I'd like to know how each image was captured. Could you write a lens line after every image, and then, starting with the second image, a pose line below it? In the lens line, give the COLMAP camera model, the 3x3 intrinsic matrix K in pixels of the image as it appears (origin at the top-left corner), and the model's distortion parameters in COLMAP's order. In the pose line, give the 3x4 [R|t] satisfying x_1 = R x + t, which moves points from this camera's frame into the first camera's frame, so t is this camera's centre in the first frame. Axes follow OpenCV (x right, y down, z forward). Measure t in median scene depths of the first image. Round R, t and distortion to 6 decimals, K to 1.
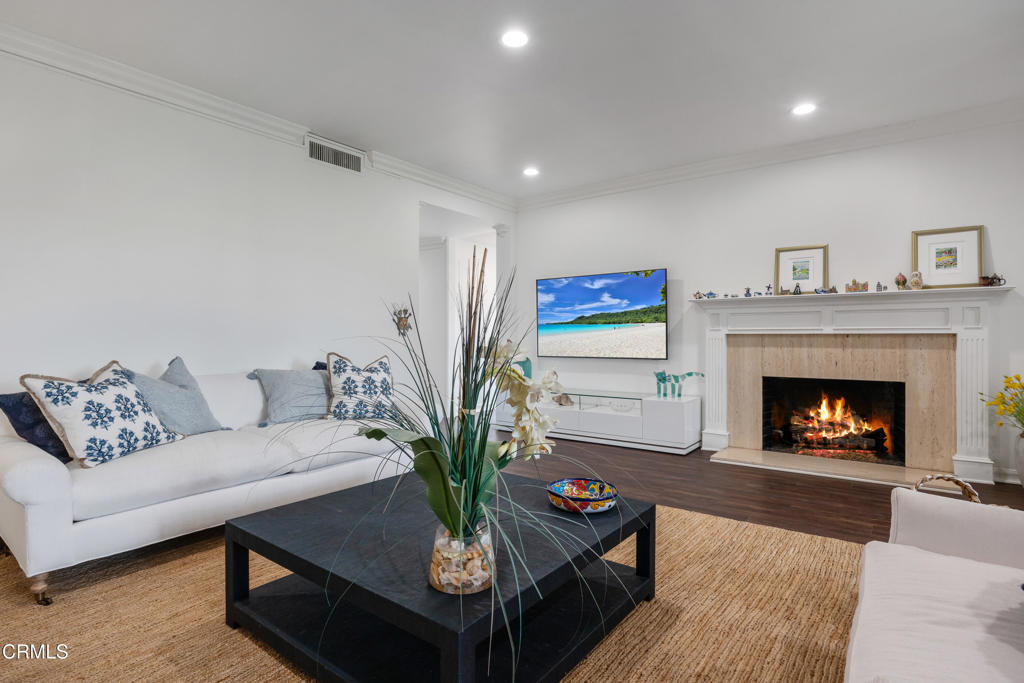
lens RADIAL K [[521.9, 0, 507.9], [0, 521.9, 336.4], [0, 0, 1]] dist [-0.015829, 0.001064]
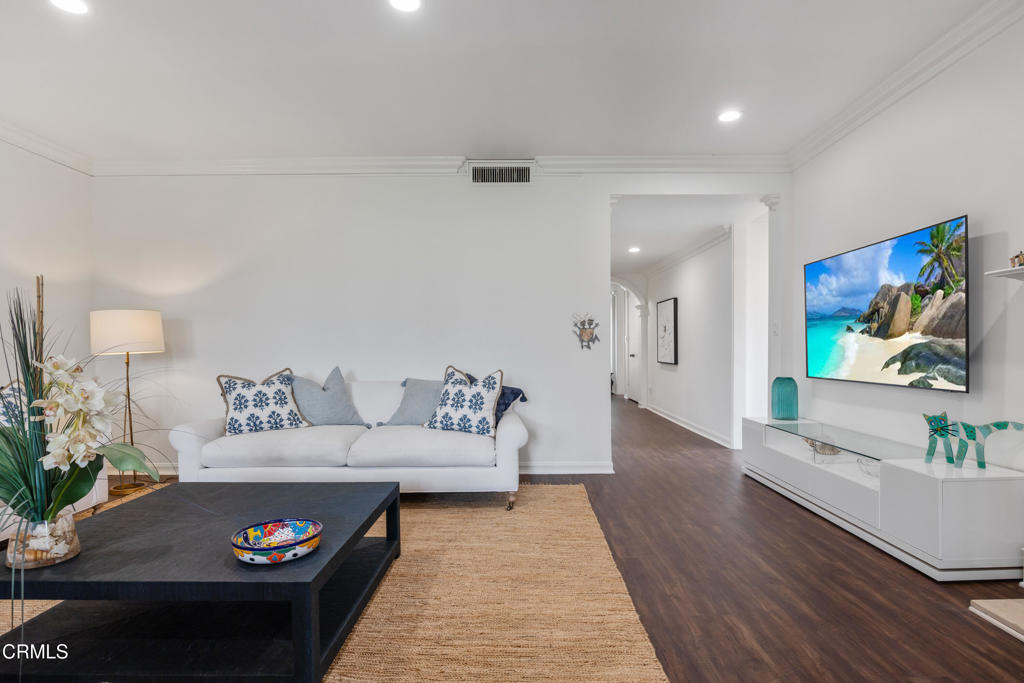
lens RADIAL K [[521.9, 0, 489.6], [0, 521.9, 364.1], [0, 0, 1]] dist [-0.015829, 0.001064]
pose [[0.591986, 0.018982, -0.805725, 0.523767], [0.009061, 0.999503, 0.030205, -0.004013], [0.805897, -0.025181, 0.591519, 0.389485]]
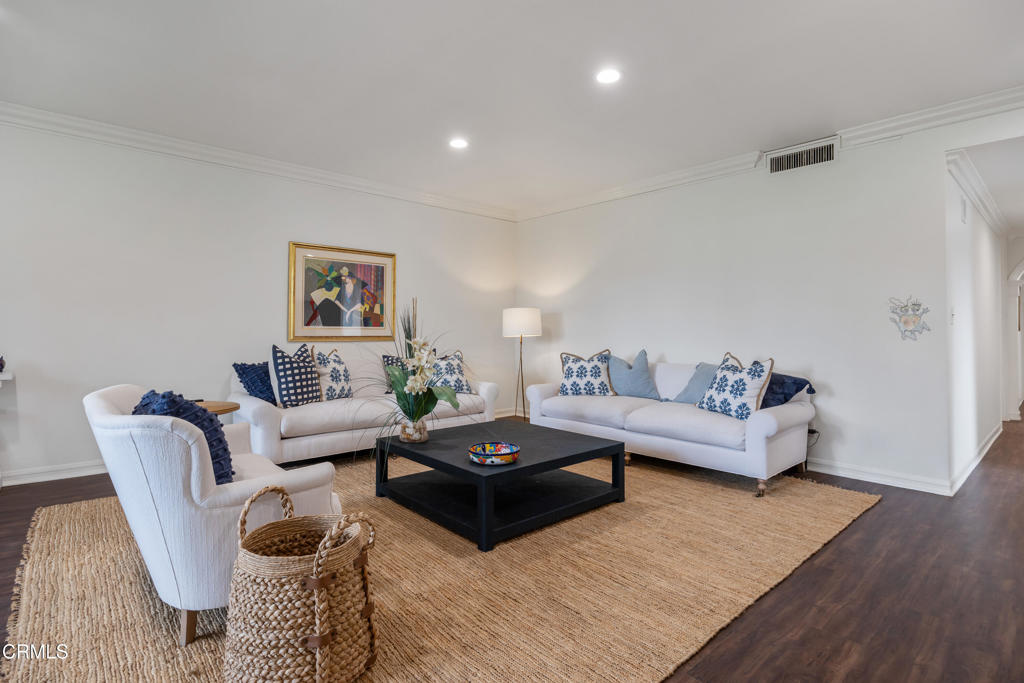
lens RADIAL K [[521.9, 0, 524.8], [0, 521.9, 316.7], [0, 0, 1]] dist [-0.015829, 0.001064]
pose [[-0.203908, -0.029124, -0.978557, 0.797901], [-0.001242, 0.999564, -0.029491, -0.012339], [0.978989, -0.004799, -0.203856, 0.723894]]
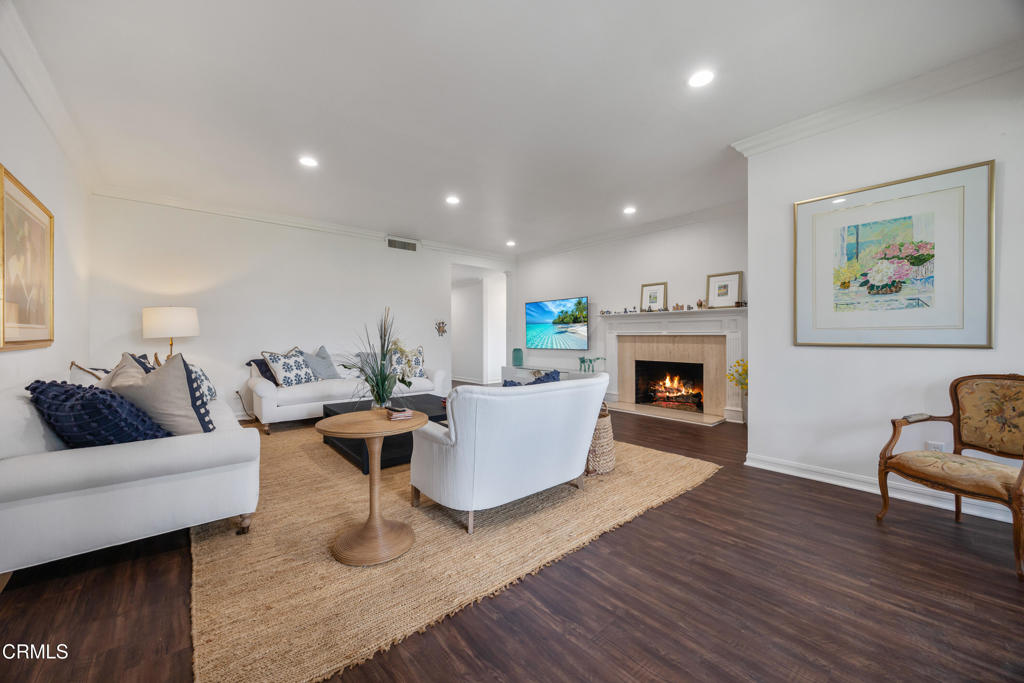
lens RADIAL K [[387.2, 0, 503.3], [0, 387.2, 338.8], [0, 0, 1]] dist [0.001485, -0.000073]
pose [[0.974512, 0.001243, -0.224332, 0.395422], [0.000722, 0.999962, 0.008676, -0.004074], [0.224334, -0.008617, 0.974474, -0.367266]]
